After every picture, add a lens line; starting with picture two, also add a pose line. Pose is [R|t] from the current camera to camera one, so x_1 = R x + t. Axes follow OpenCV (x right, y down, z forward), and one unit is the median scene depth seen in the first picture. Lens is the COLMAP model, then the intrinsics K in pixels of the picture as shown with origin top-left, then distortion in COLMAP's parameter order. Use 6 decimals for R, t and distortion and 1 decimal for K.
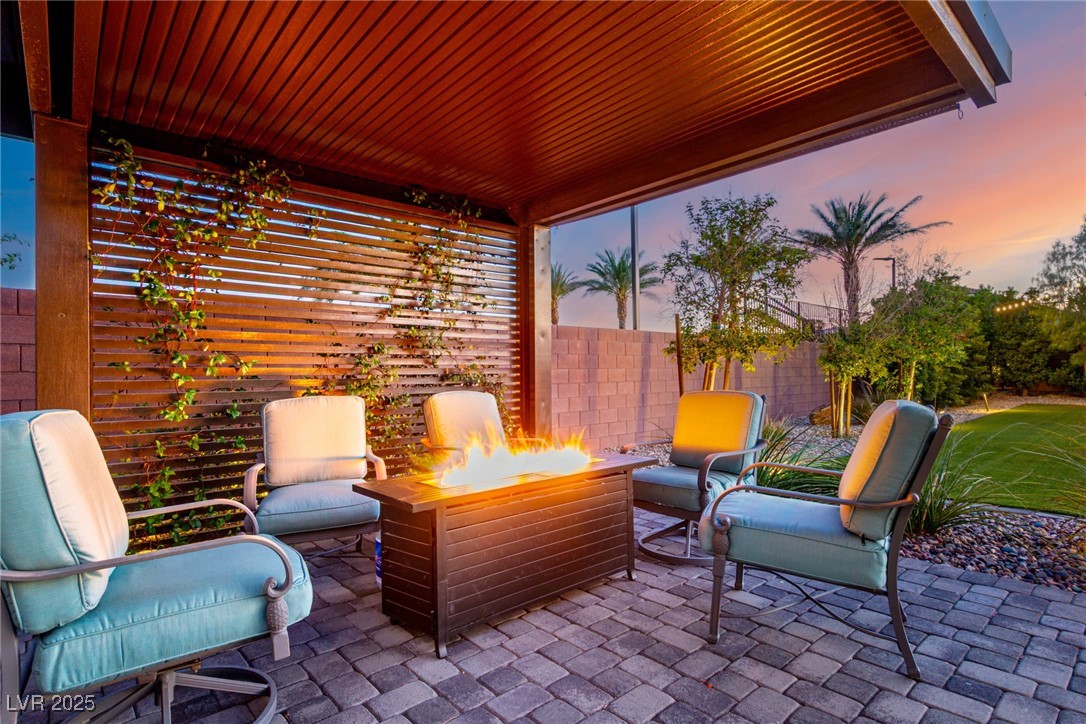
lens RADIAL K [[531.6, 0, 549.2], [0, 531.6, 369.4], [0, 0, 1]] dist [0.011564, -0.000131]
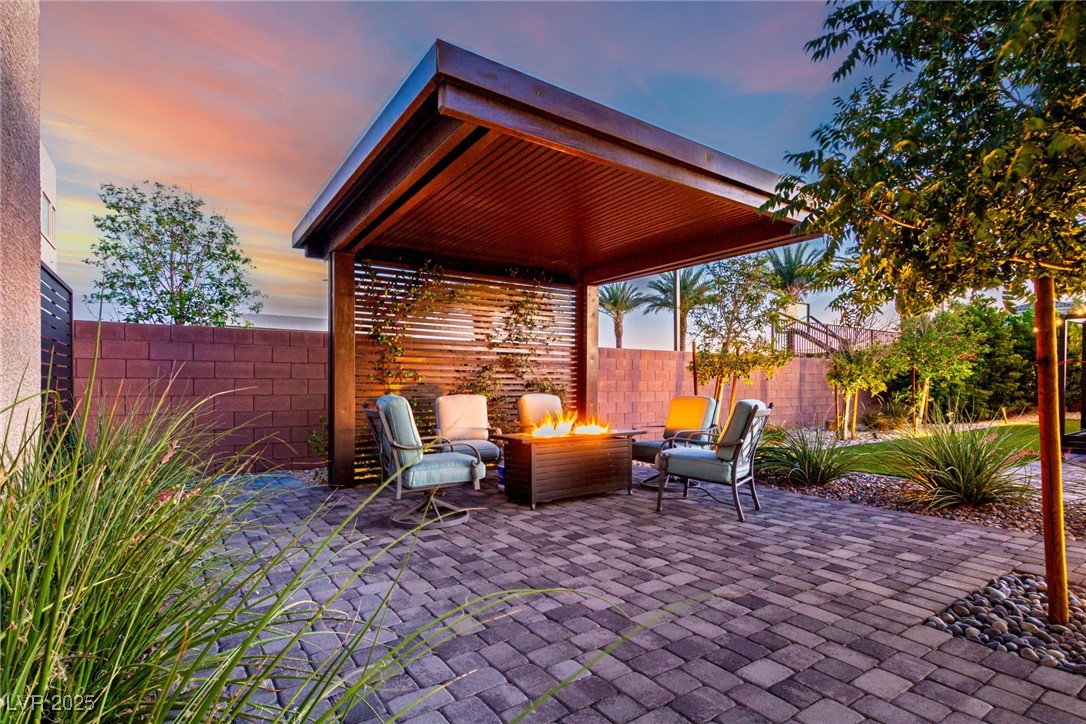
lens RADIAL K [[531.6, 0, 549.2], [0, 531.6, 369.4], [0, 0, 1]] dist [0.011564, -0.000131]
pose [[0.991890, 0.010337, -0.126676, 0.064900], [-0.012793, 0.999745, -0.018584, -0.004590], [0.126452, 0.020054, 0.991770, -0.561019]]
